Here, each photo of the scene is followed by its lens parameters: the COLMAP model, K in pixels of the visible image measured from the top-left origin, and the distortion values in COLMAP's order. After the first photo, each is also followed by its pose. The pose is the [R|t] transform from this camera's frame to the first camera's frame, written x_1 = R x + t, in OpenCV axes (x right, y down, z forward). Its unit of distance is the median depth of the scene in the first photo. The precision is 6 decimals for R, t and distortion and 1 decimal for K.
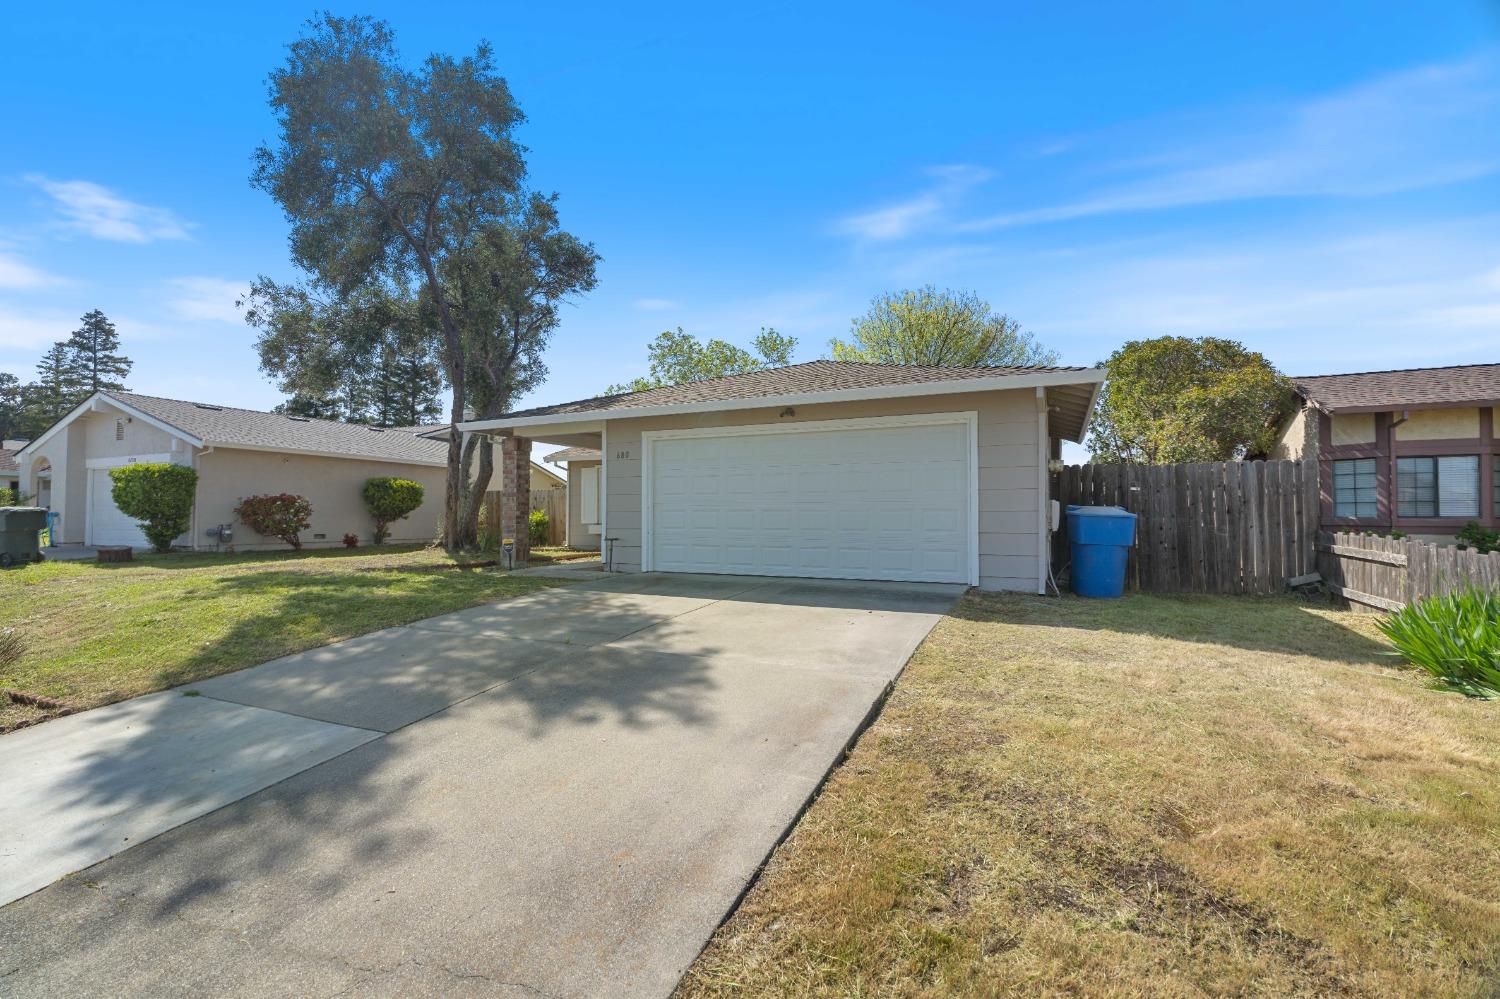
lens RADIAL K [[679.2, 0, 741.8], [0, 679.2, 498.6], [0, 0, 1]] dist [-0.006854, 0.003307]
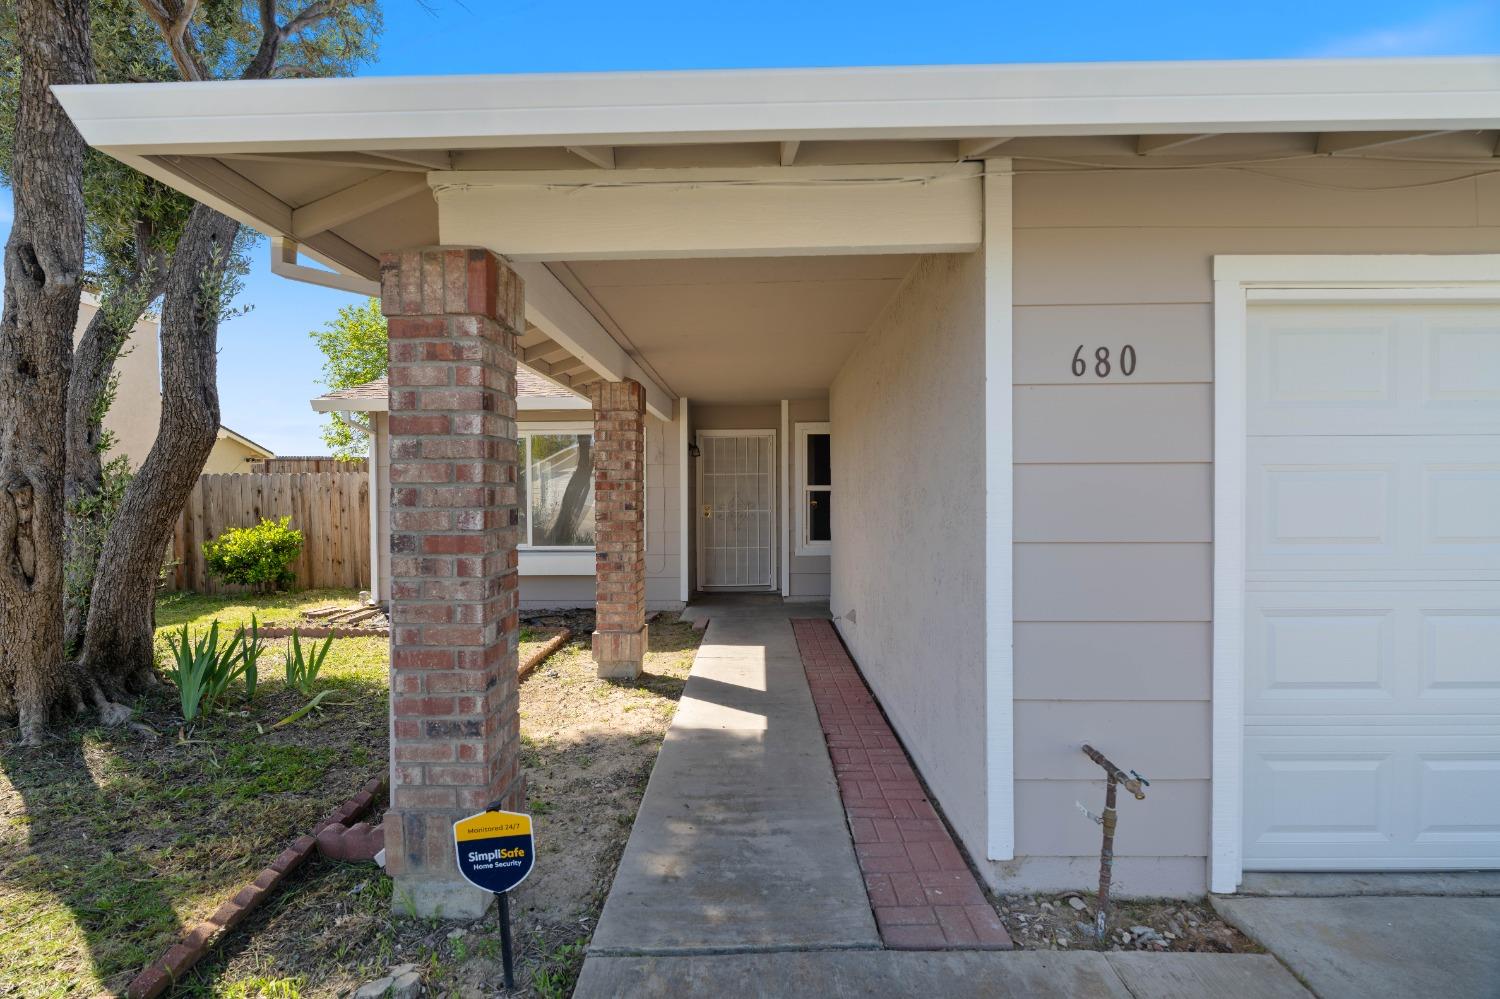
lens RADIAL K [[679.2, 0, 750.0], [0, 679.2, 501.2], [0, 0, 1]] dist [-0.006854, 0.003307]
pose [[0.912073, -0.014523, 0.409770, -0.263255], [-0.002954, 0.999114, 0.041984, -0.020118], [-0.410016, -0.039503, 0.911222, 0.609236]]
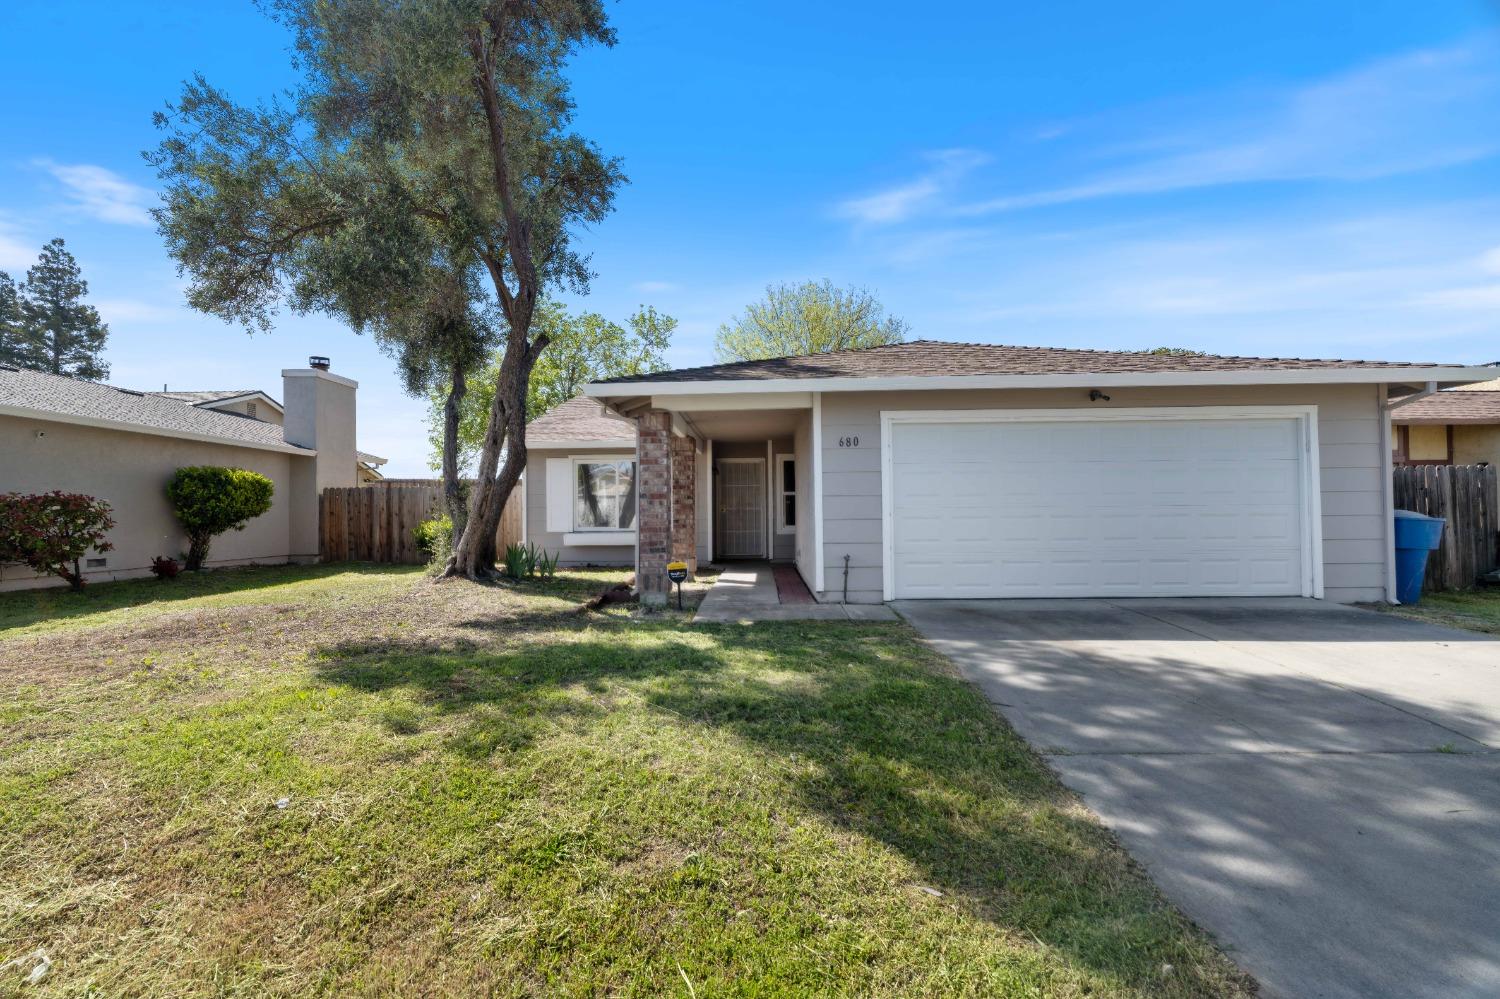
lens RADIAL K [[679.2, 0, 746.4], [0, 679.2, 501.5], [0, 0, 1]] dist [-0.006854, 0.003307]
pose [[0.917088, -0.002477, 0.398678, -0.407731], [-0.000683, 0.999969, 0.007784, -0.003884], [-0.398685, -0.007410, 0.917058, 0.267966]]
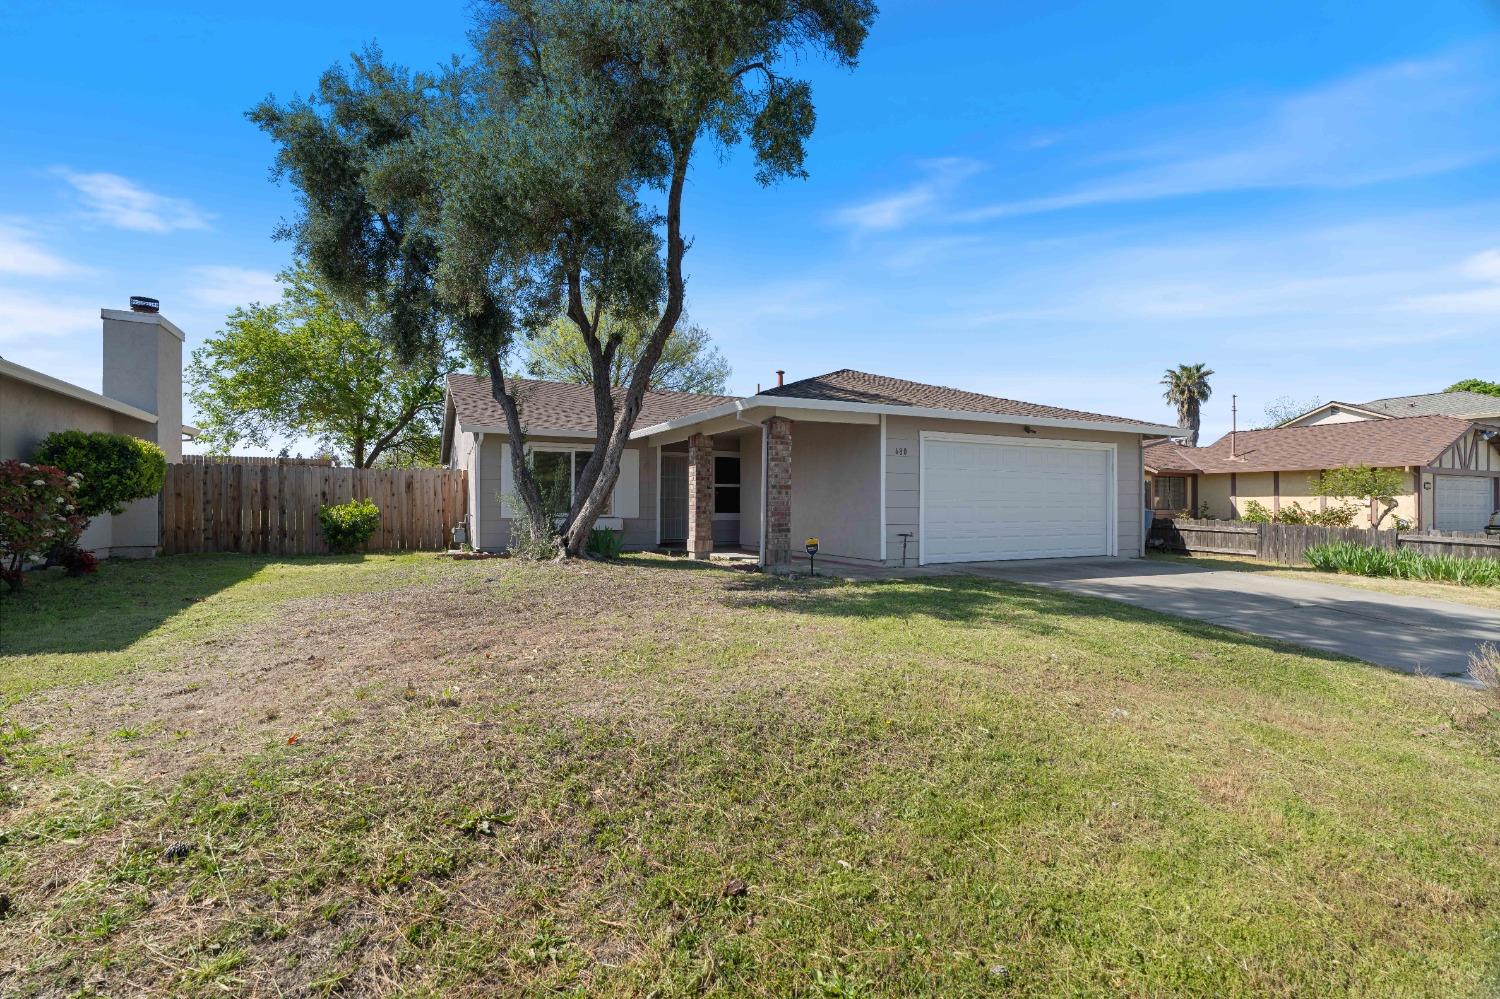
lens RADIAL K [[679.2, 0, 755.0], [0, 679.2, 500.5], [0, 0, 1]] dist [-0.006854, 0.003307]
pose [[0.617681, 0.006000, 0.786406, -0.797355], [-0.024891, 0.999619, 0.011924, 0.001817], [-0.786035, -0.026940, 0.617595, 0.389754]]
